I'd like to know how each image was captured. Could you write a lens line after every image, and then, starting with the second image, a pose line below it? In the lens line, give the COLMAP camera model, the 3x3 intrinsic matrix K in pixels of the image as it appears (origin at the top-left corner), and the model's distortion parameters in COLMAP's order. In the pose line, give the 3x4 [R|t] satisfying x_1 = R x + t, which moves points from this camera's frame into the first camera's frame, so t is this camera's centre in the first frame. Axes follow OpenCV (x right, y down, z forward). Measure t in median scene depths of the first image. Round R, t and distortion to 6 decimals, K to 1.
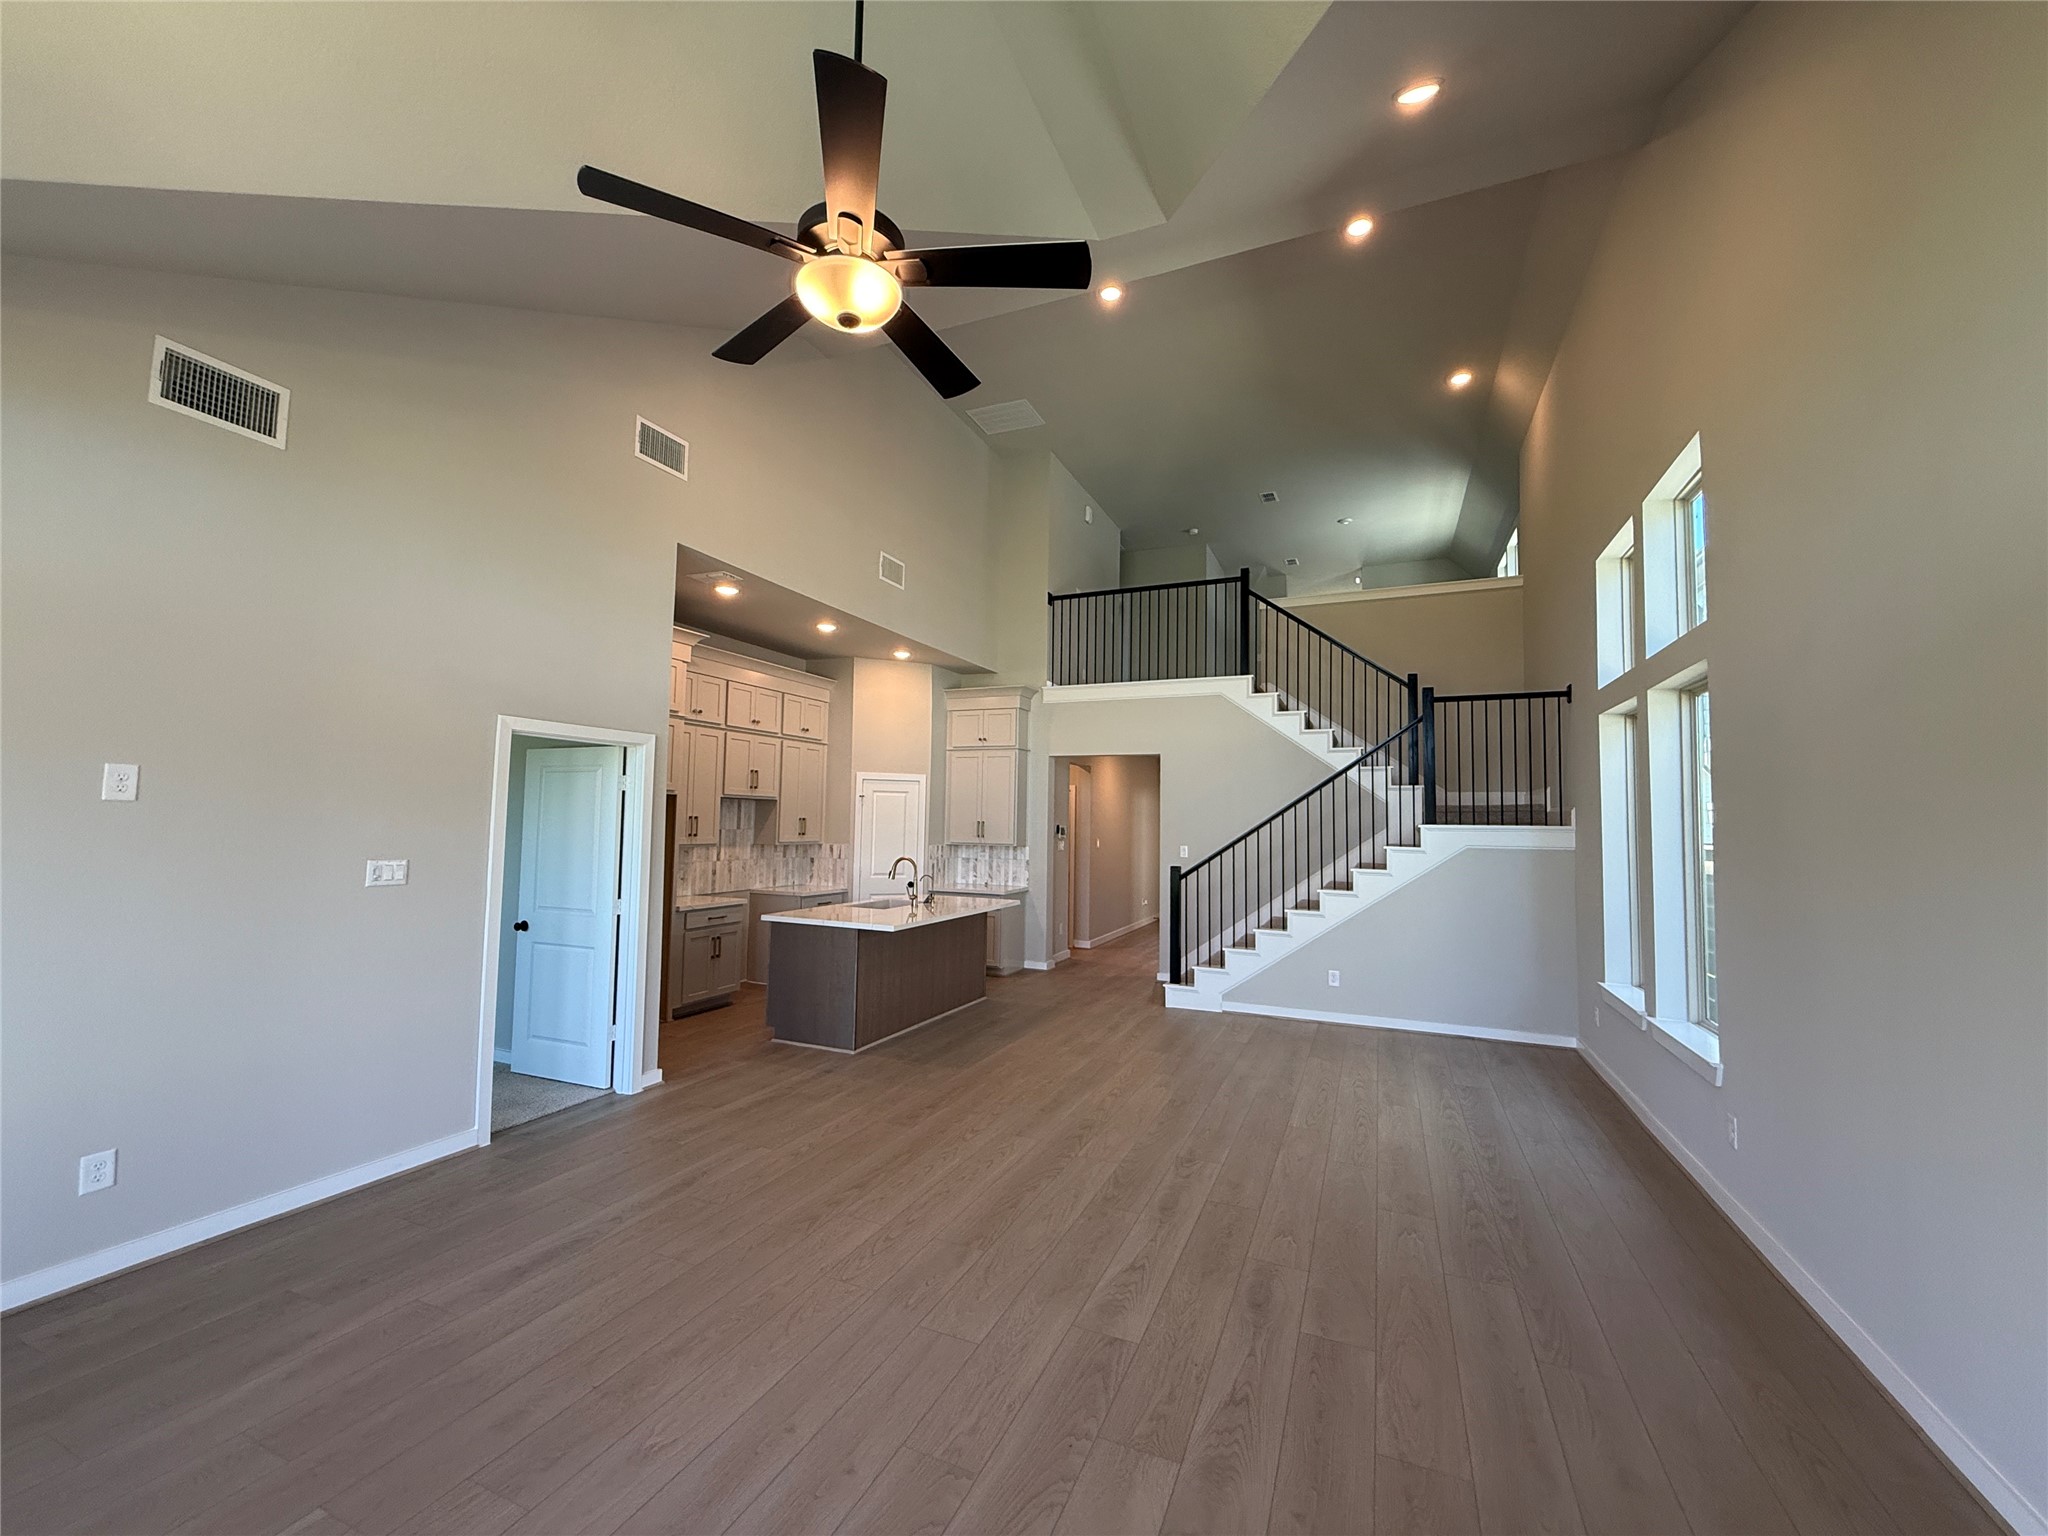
lens RADIAL K [[828.9, 0, 1025.1], [0, 828.9, 771.3], [0, 0, 1]] dist [0.007408, -0.000271]
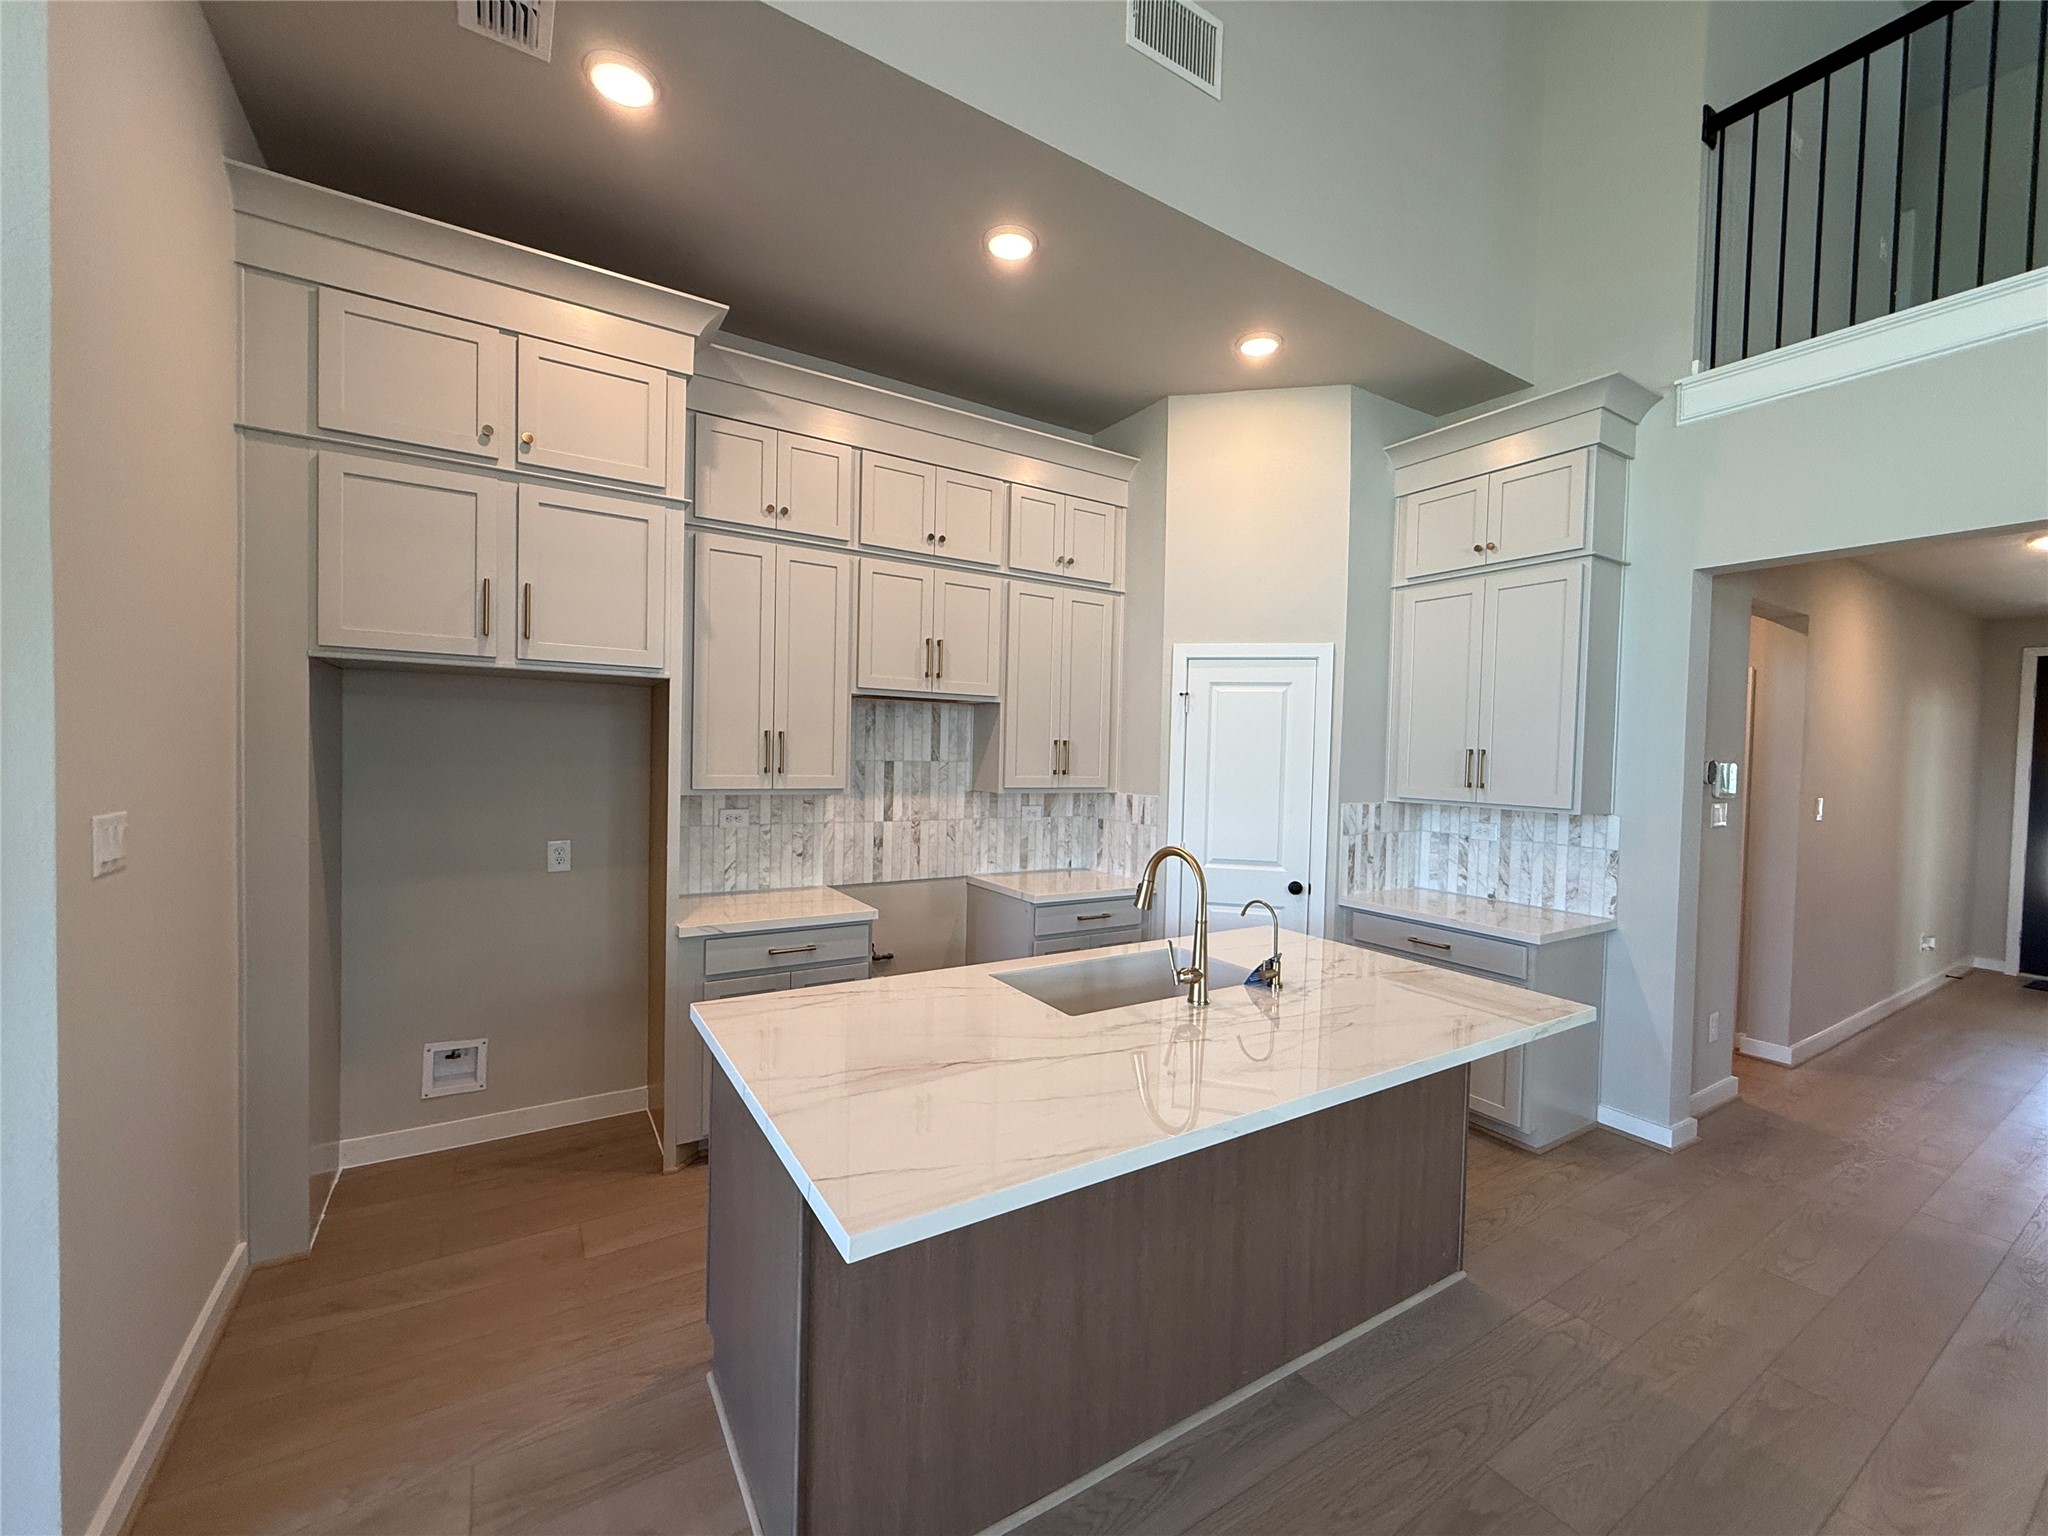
lens RADIAL K [[828.9, 0, 1025.0], [0, 828.9, 771.4], [0, 0, 1]] dist [0.007408, -0.000271]
pose [[0.827160, 0.016743, -0.561718, -0.007101], [0.024358, 0.997549, 0.065602, 0.039356], [0.561439, -0.067946, 0.824724, 0.541654]]
